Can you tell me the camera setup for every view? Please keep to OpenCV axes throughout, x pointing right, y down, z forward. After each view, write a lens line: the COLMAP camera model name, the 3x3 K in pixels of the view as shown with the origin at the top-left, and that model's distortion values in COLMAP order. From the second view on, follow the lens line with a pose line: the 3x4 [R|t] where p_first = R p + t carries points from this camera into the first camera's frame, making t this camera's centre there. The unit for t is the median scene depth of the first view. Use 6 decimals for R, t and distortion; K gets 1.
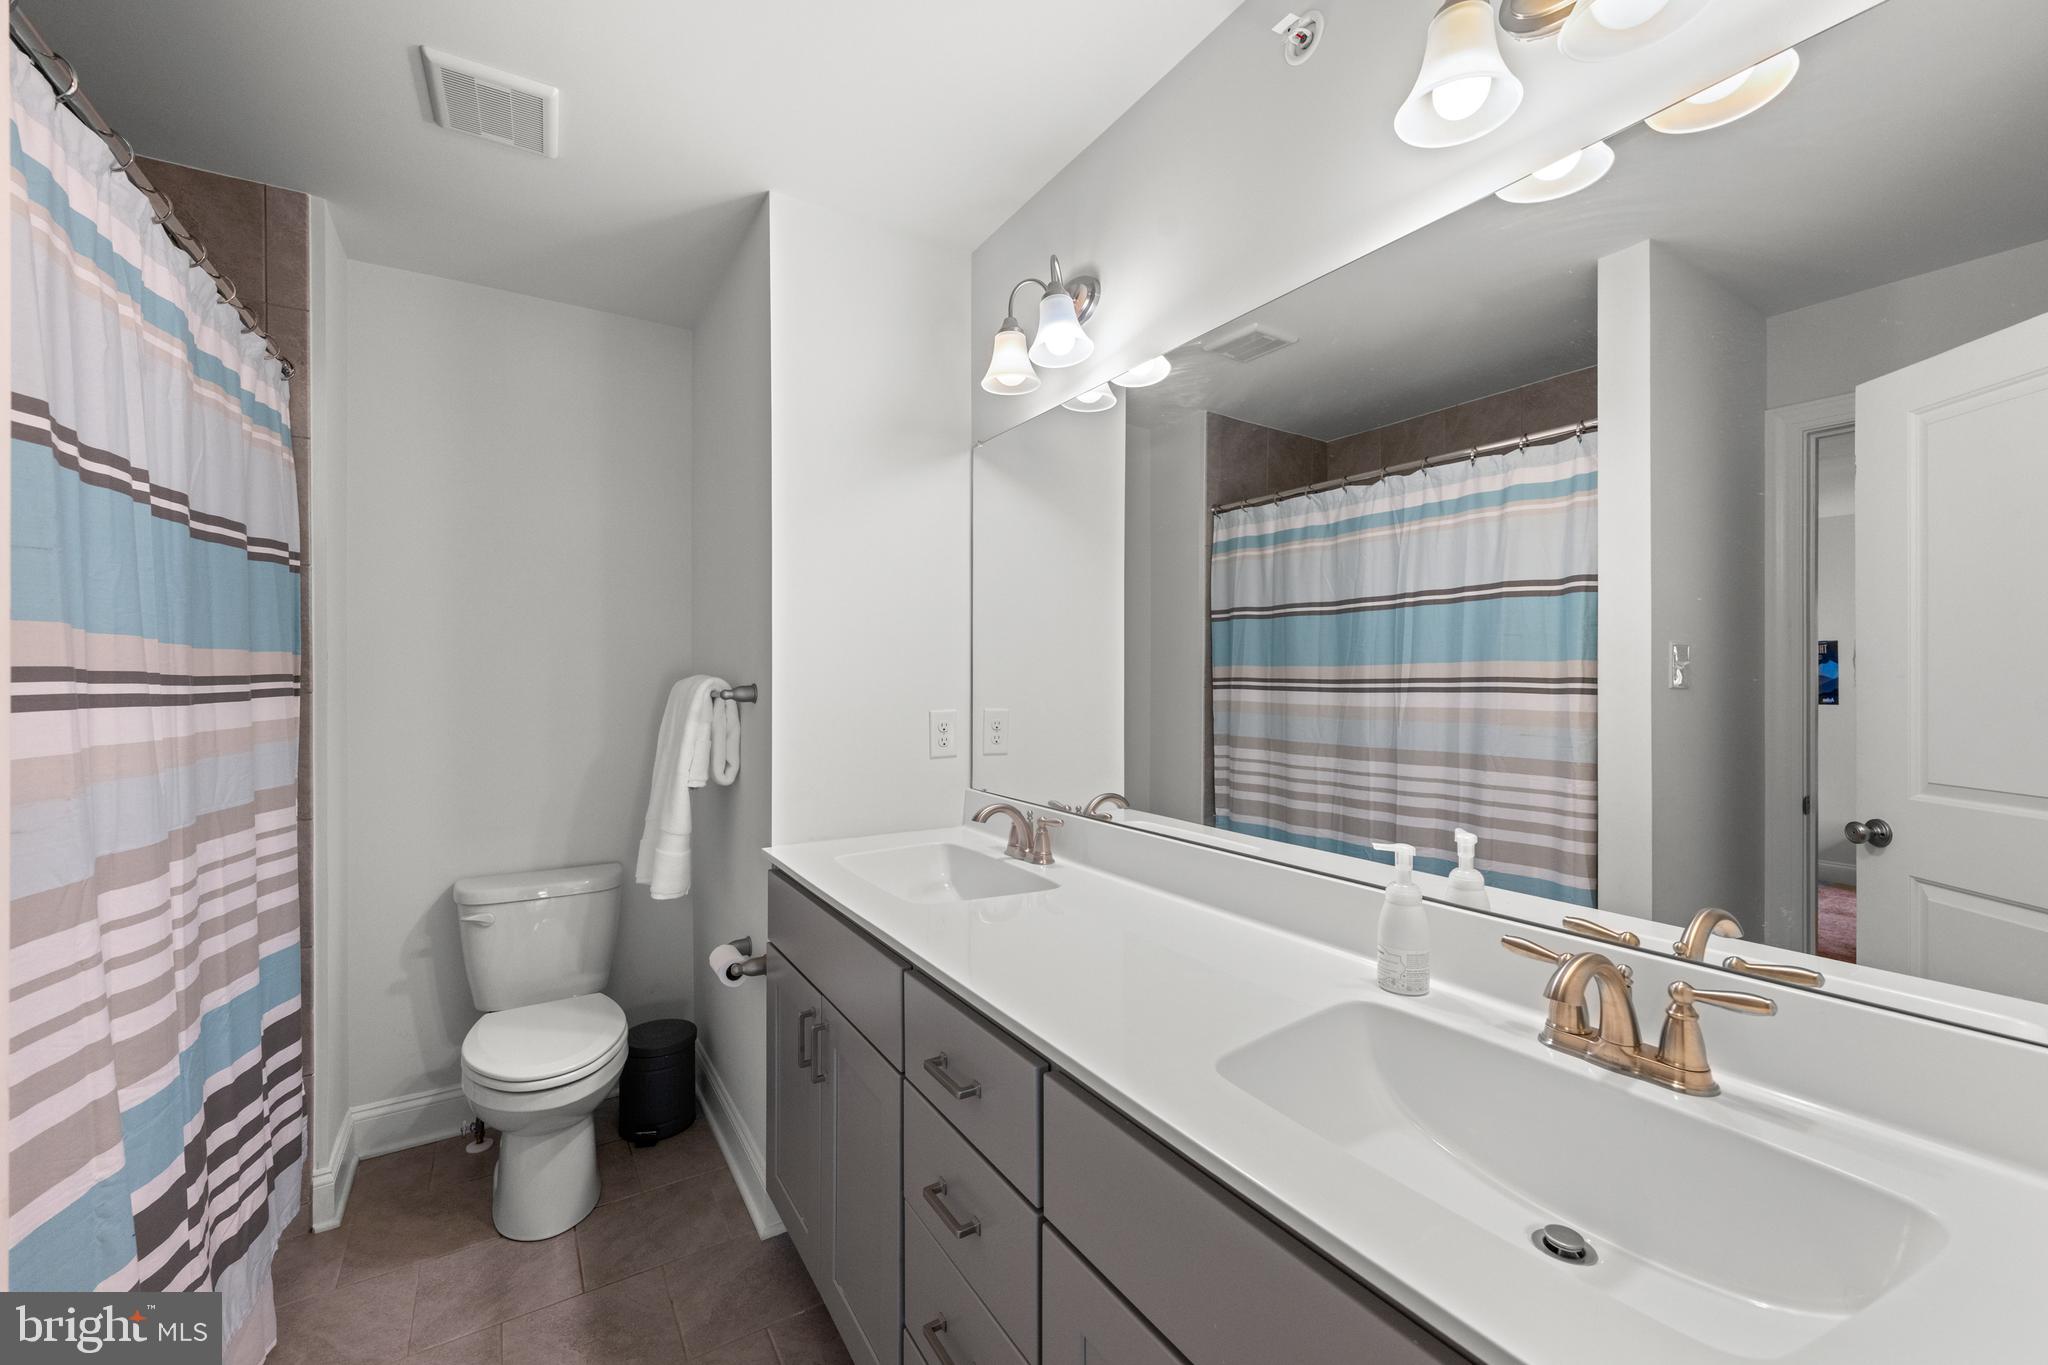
lens RADIAL K [[814.8, 0, 1020.5], [0, 814.8, 678.0], [0, 0, 1]] dist [-0.001350, 0.000185]
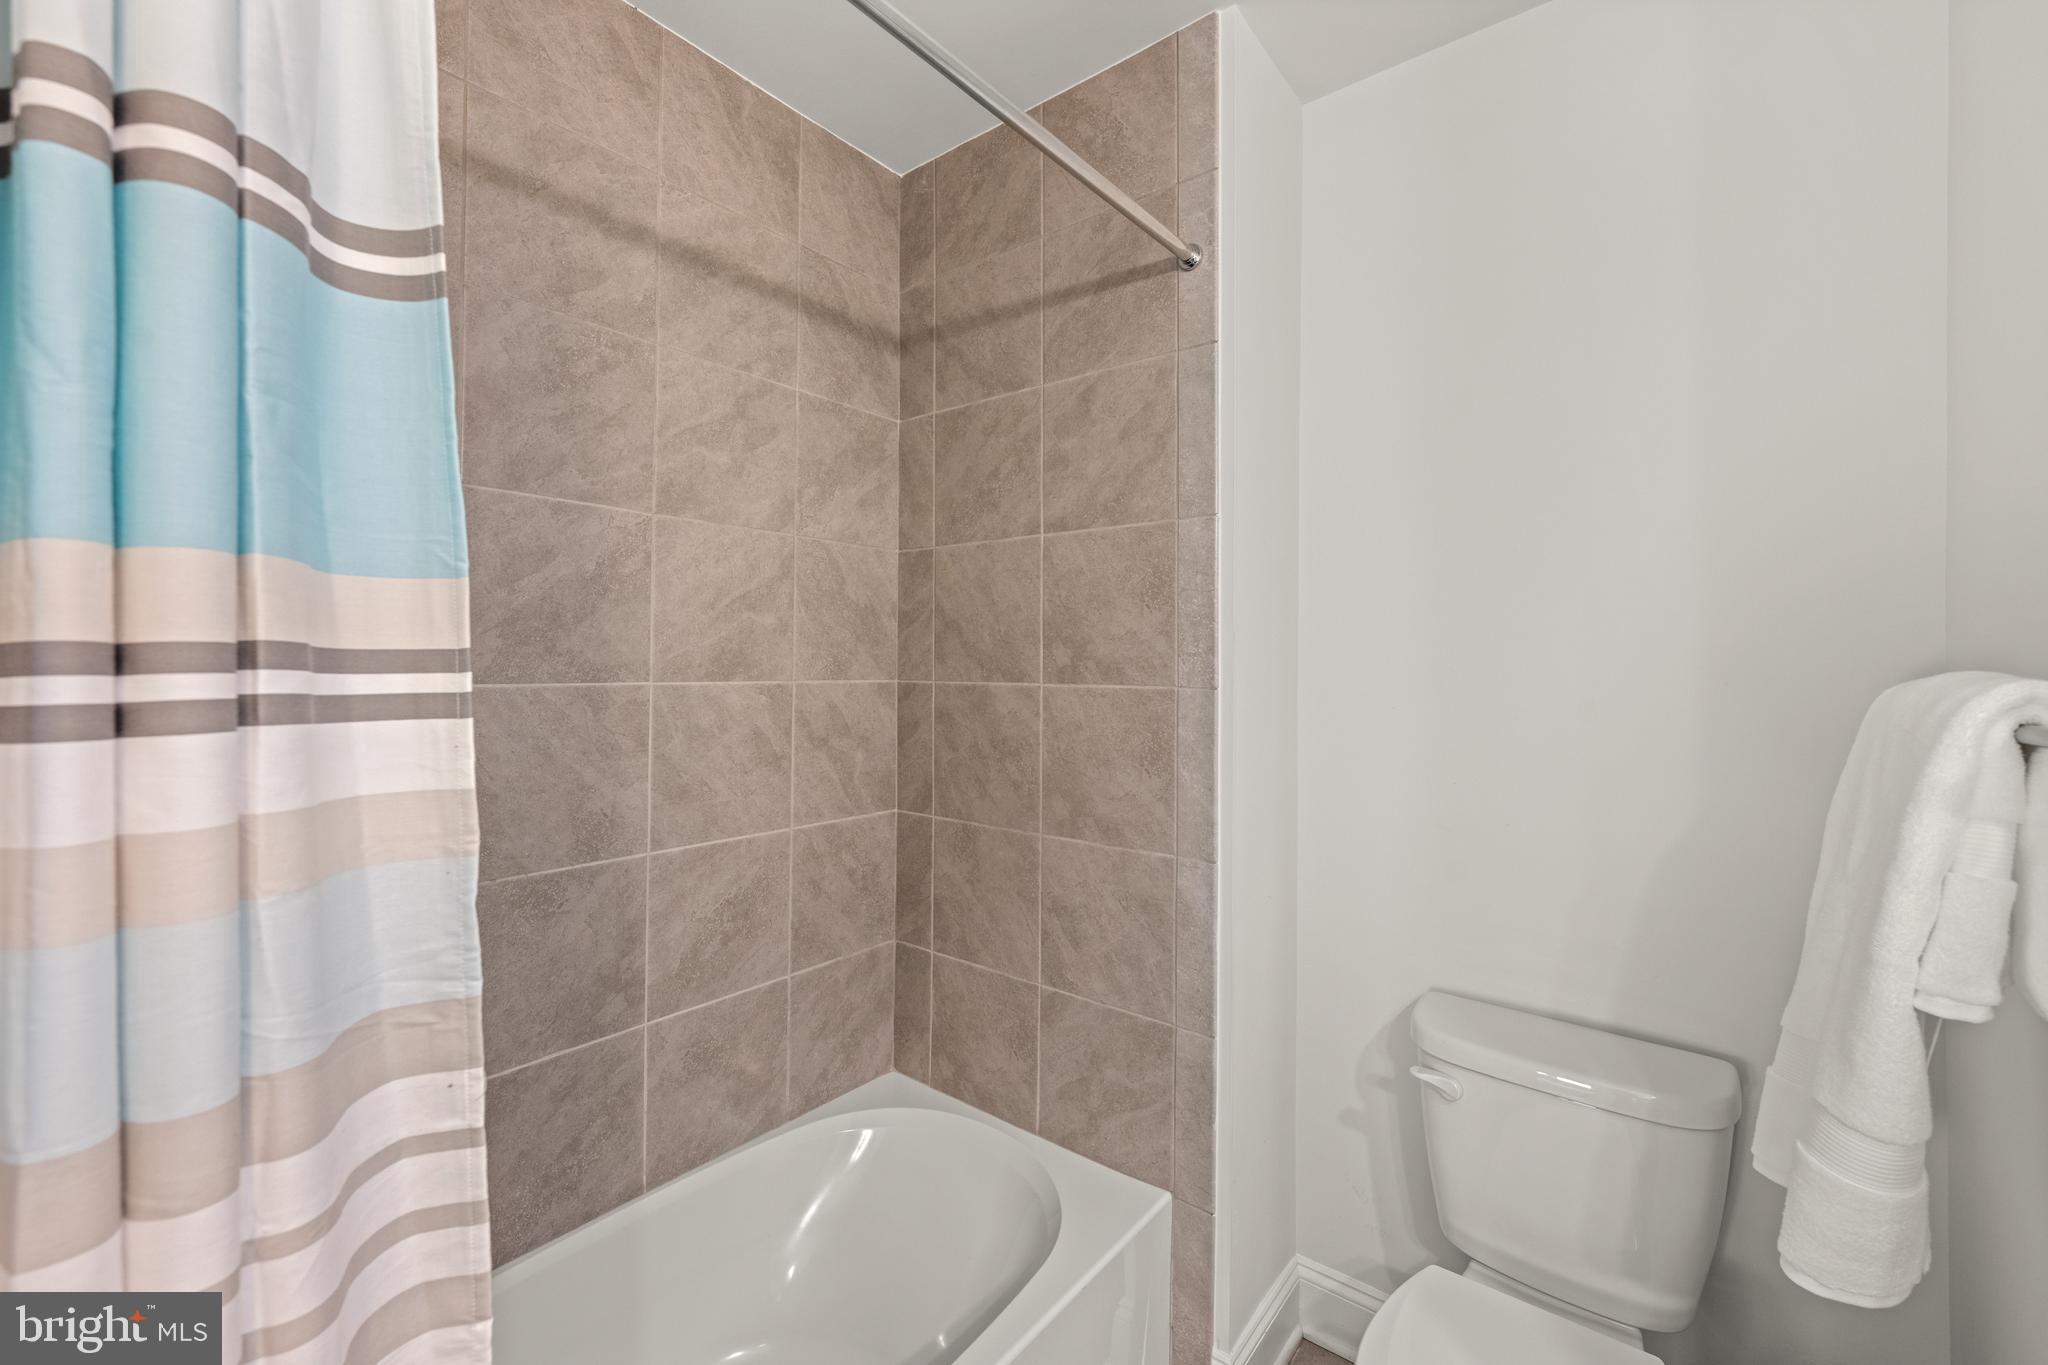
lens RADIAL K [[890.1, 0, 1024.0], [0, 890.1, 682.5], [0, 0, 1]] dist [-0.000858, -0.000022]
pose [[0.429770, 0.001756, -0.902937, -0.238911], [-0.006233, 0.999980, -0.001021, 0.003312], [0.902917, 0.006067, 0.429773, 0.516618]]
